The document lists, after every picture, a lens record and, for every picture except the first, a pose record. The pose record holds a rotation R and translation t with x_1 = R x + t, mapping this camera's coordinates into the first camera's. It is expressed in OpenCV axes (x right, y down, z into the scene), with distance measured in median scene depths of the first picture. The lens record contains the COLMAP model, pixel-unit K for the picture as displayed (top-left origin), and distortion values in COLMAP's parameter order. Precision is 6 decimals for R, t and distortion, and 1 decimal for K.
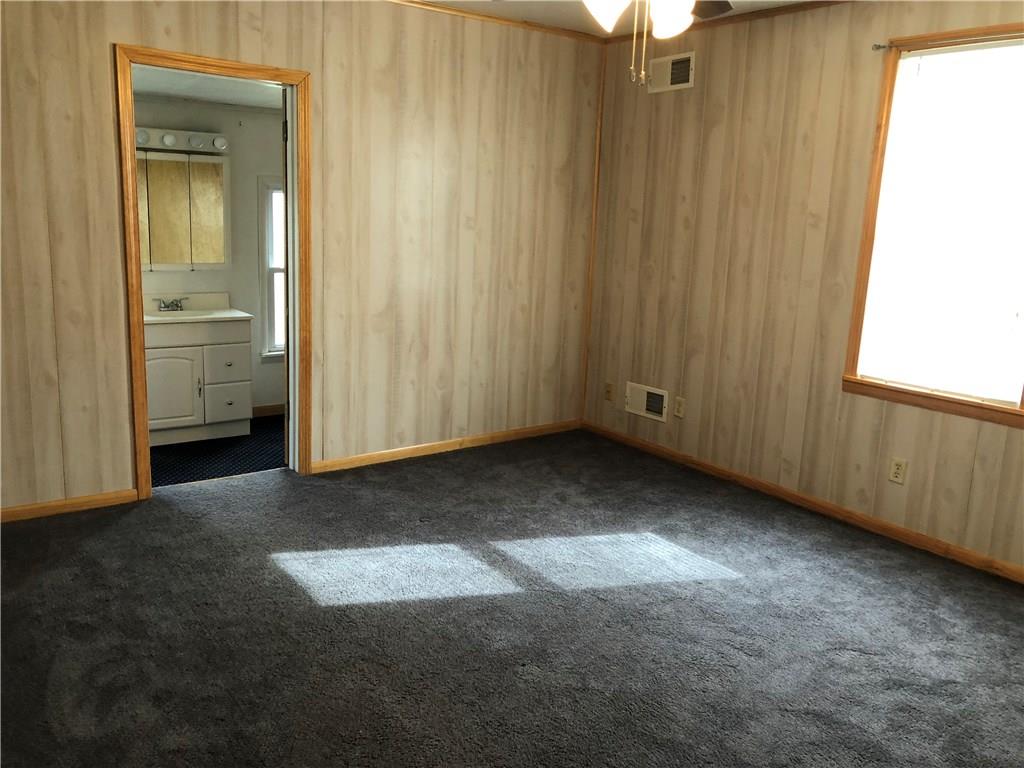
lens RADIAL K [[857.6, 0, 506.0], [0, 857.6, 379.2], [0, 0, 1]] dist [0.056568, -0.011419]
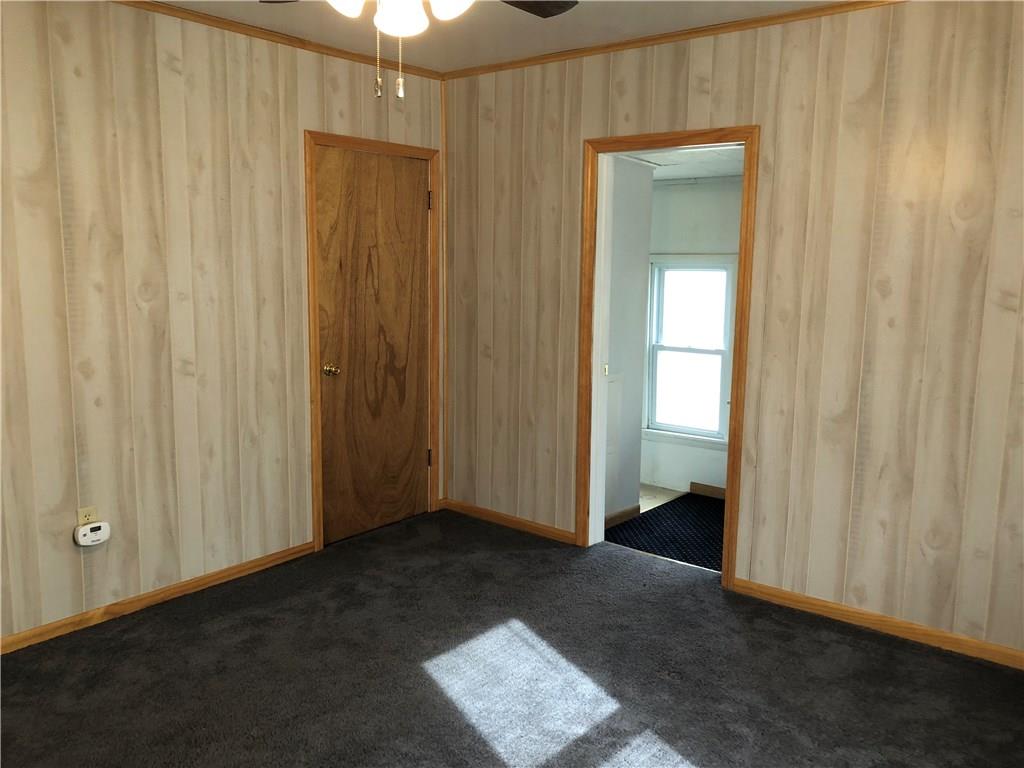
lens RADIAL K [[857.6, 0, 506.0], [0, 857.6, 379.2], [0, 0, 1]] dist [0.056568, -0.011419]
pose [[0.230797, 0.106875, -0.967115, 0.544407], [-0.190177, 0.979734, 0.062885, -0.108292], [0.954236, 0.169410, 0.246445, 0.560750]]
